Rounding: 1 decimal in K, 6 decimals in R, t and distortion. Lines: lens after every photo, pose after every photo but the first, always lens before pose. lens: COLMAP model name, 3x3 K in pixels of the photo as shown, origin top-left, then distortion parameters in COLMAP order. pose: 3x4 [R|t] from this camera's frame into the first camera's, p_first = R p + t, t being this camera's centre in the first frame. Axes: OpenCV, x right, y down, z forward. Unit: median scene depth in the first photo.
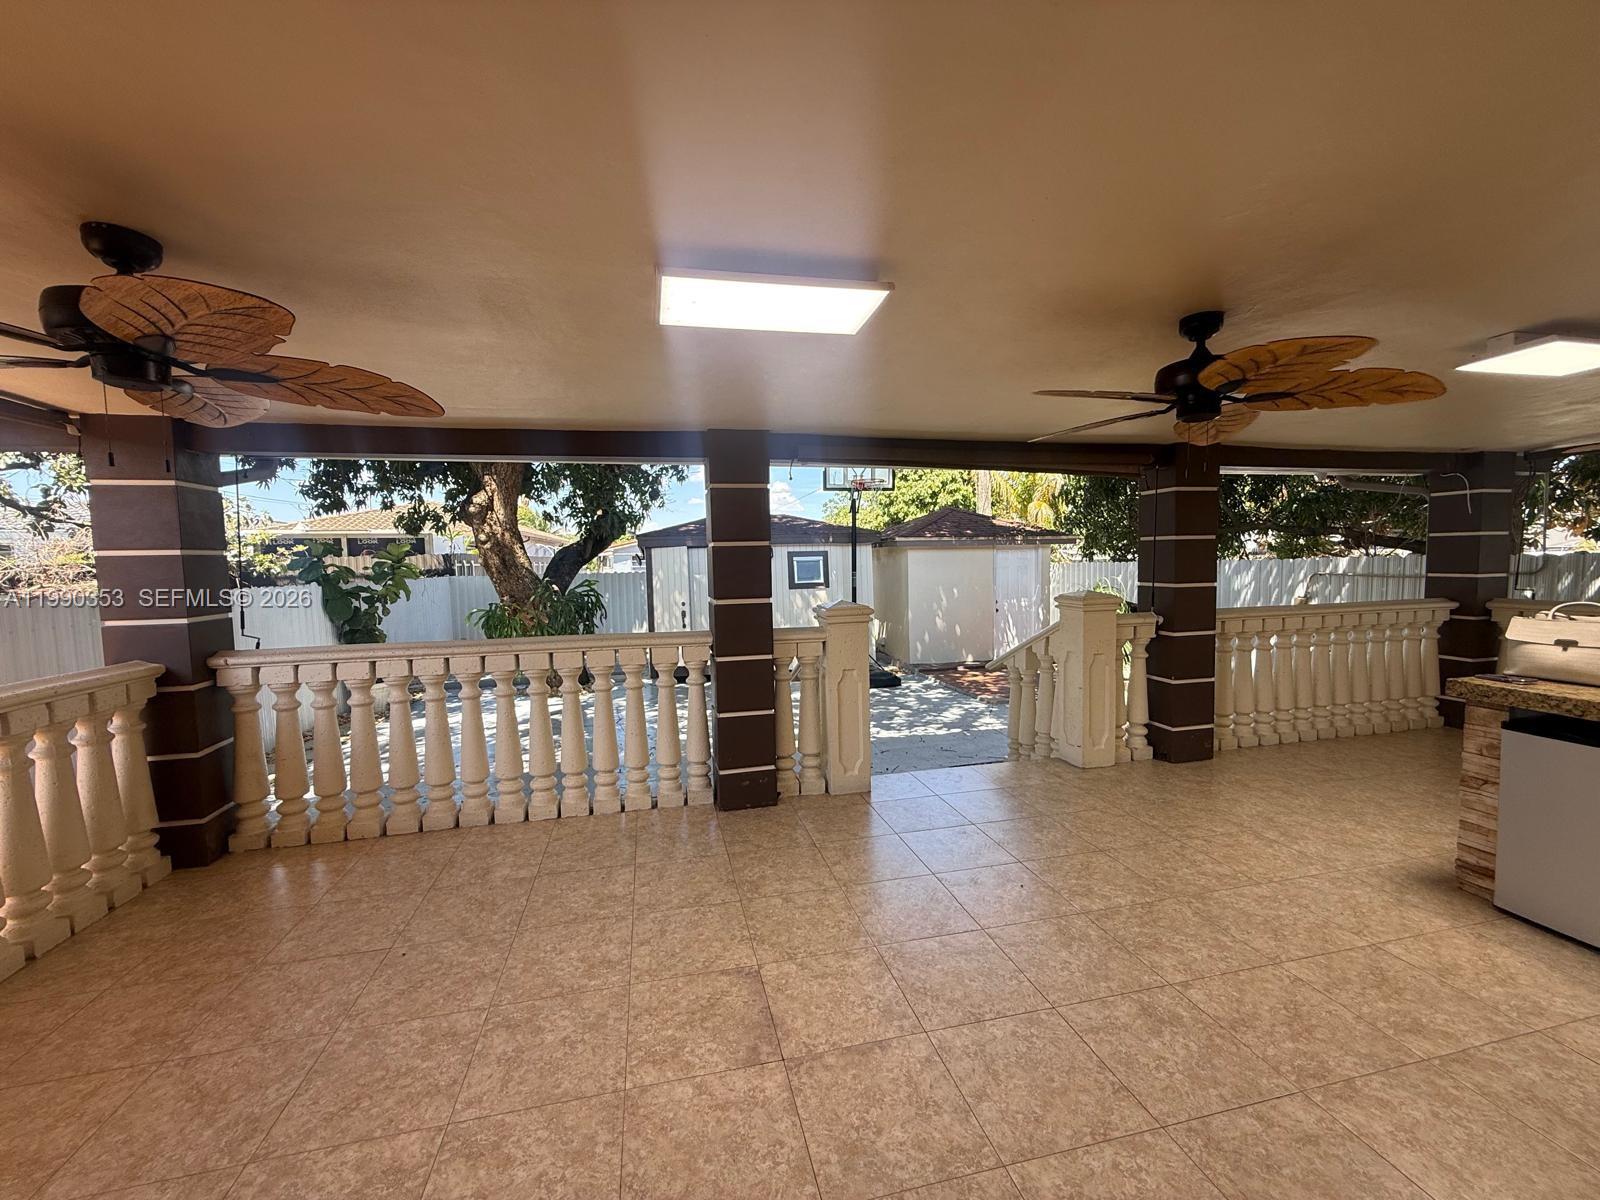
lens RADIAL K [[636.5, 0, 801.1], [0, 636.5, 607.4], [0, 0, 1]] dist [0.000526, 0.000239]
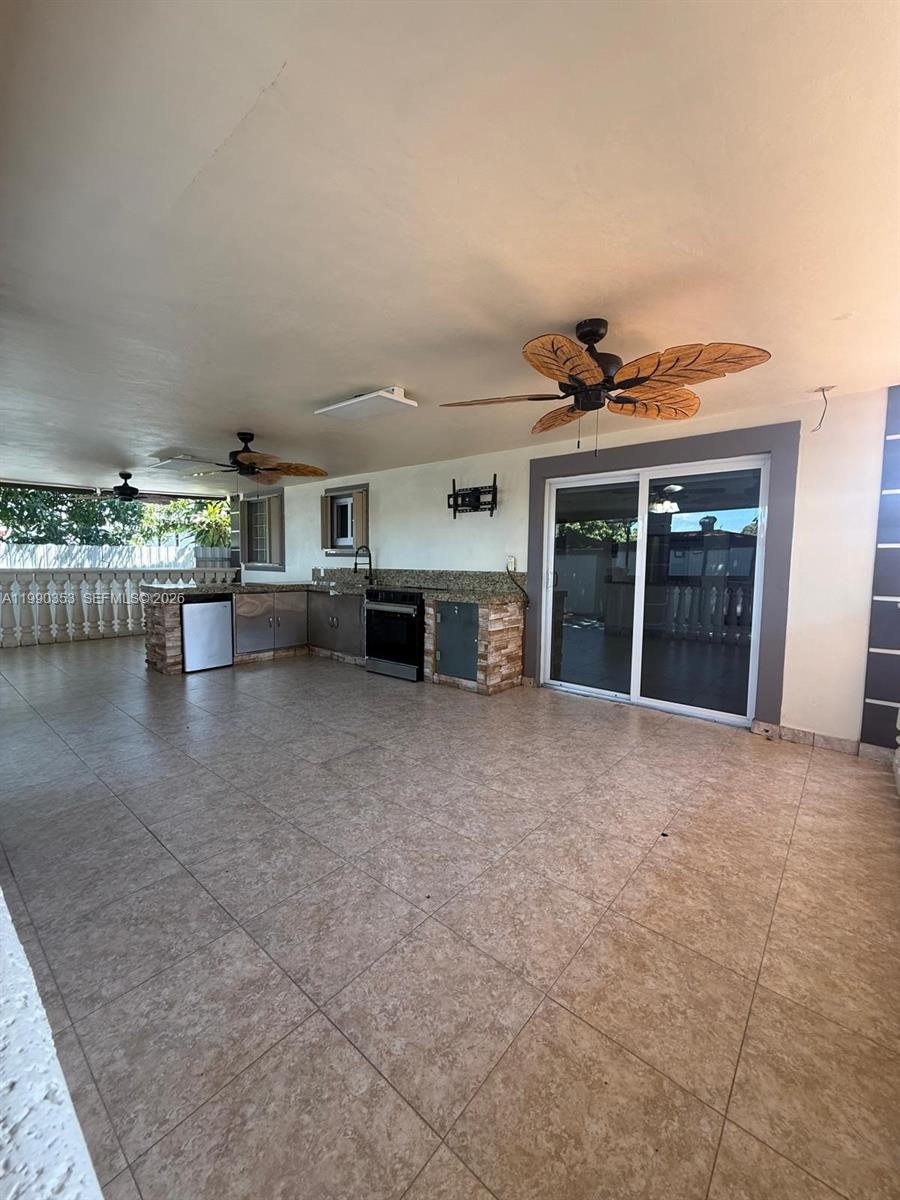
lens RADIAL K [[477.4, 0, 451.4], [0, 477.4, 599.1], [0, 0, 1]] dist [0.000526, 0.000239]
pose [[-0.599106, -0.053263, 0.798896, -1.392076], [0.059083, 0.992124, 0.110454, 0.022614], [-0.798487, 0.113375, -0.591240, 1.568273]]
